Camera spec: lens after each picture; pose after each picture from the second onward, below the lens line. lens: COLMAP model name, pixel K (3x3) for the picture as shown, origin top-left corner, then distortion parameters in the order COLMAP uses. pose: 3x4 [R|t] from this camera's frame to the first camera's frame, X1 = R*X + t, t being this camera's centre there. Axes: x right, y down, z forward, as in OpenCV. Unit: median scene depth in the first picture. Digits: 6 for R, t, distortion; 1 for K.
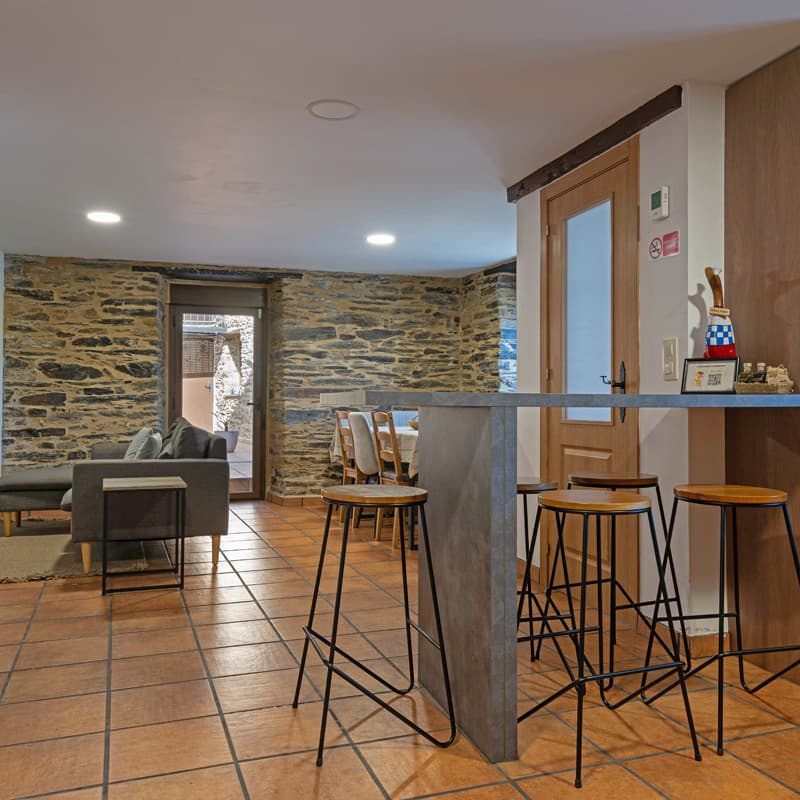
lens RADIAL K [[781.9, 0, 448.3], [0, 781.9, 398.6], [0, 0, 1]] dist [-0.005788, -0.007086]
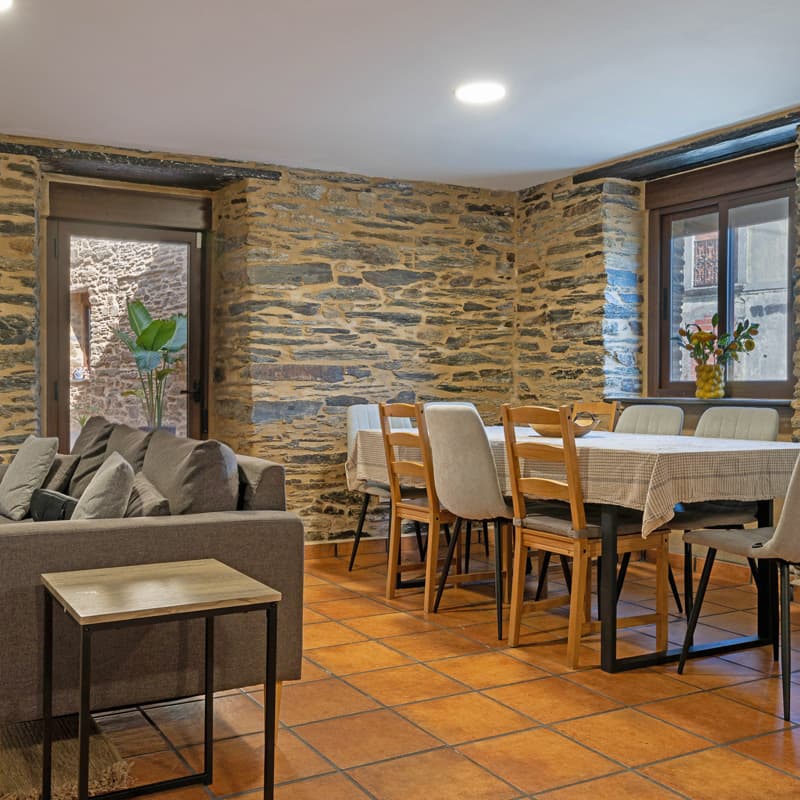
lens RADIAL K [[903.6, 0, 388.6], [0, 903.6, 399.8], [0, 0, 1]] dist [0.002285, 0.014171]
pose [[0.992749, -0.002733, 0.120176, -0.199535], [0.000829, 0.999873, 0.015890, 0.002995], [-0.120204, -0.015675, 0.992625, 0.322995]]
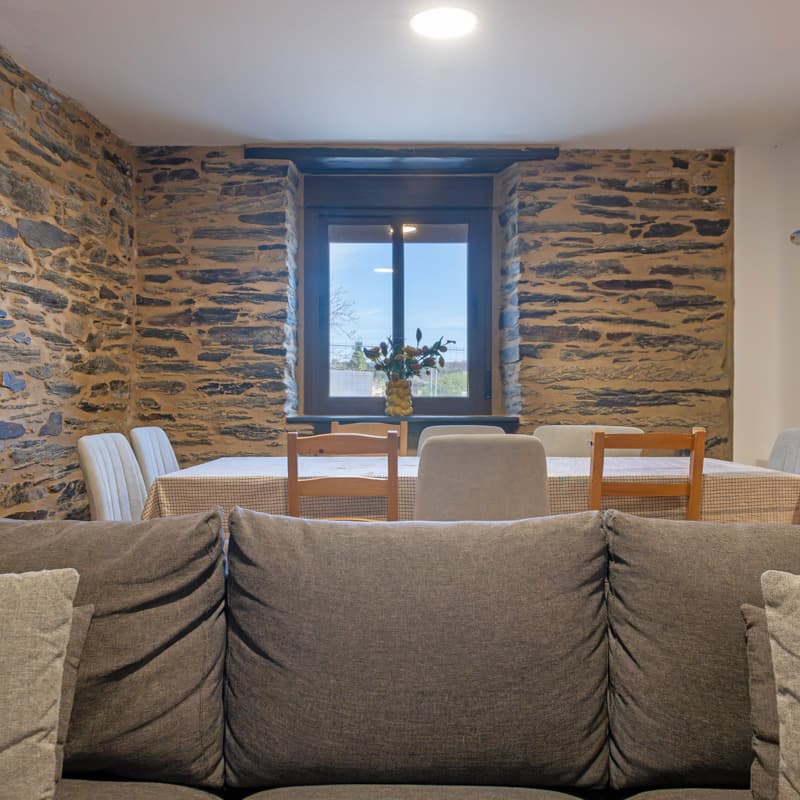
lens RADIAL K [[861.9, 0, 400.0], [0, 861.9, 400.0], [0, 0, 1]] dist [-0.002940, 0.000552]
pose [[0.395694, -0.004839, 0.918370, -0.461835], [0.000015, 0.999986, 0.005263, -0.001660], [-0.918382, -0.002068, 0.395689, 0.730446]]
